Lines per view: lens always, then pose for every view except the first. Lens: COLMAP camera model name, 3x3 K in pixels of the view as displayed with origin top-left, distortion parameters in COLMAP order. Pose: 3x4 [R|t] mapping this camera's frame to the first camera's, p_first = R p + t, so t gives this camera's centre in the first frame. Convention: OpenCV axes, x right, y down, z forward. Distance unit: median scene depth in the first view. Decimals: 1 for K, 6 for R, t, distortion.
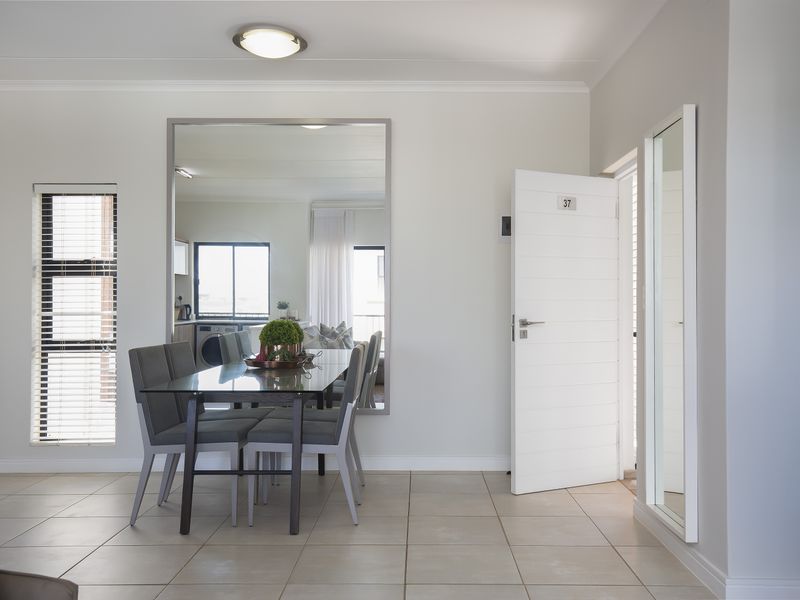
lens RADIAL K [[650.5, 0, 401.4], [0, 650.5, 299.9], [0, 0, 1]] dist [0.011713, 0.007108]
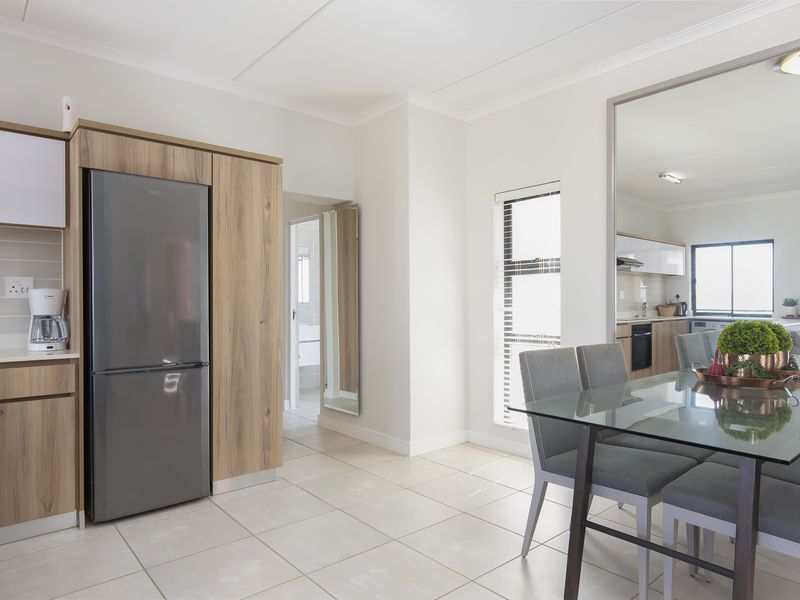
lens RADIAL K [[509.3, 0, 400.2], [0, 509.3, 302.5], [0, 0, 1]] dist [-0.018234, 0.001762]
pose [[0.661992, 0.002059, -0.749508, -0.013898], [0.003851, 0.999974, 0.006149, 0.003747], [0.749501, -0.006956, 0.661966, 0.287289]]
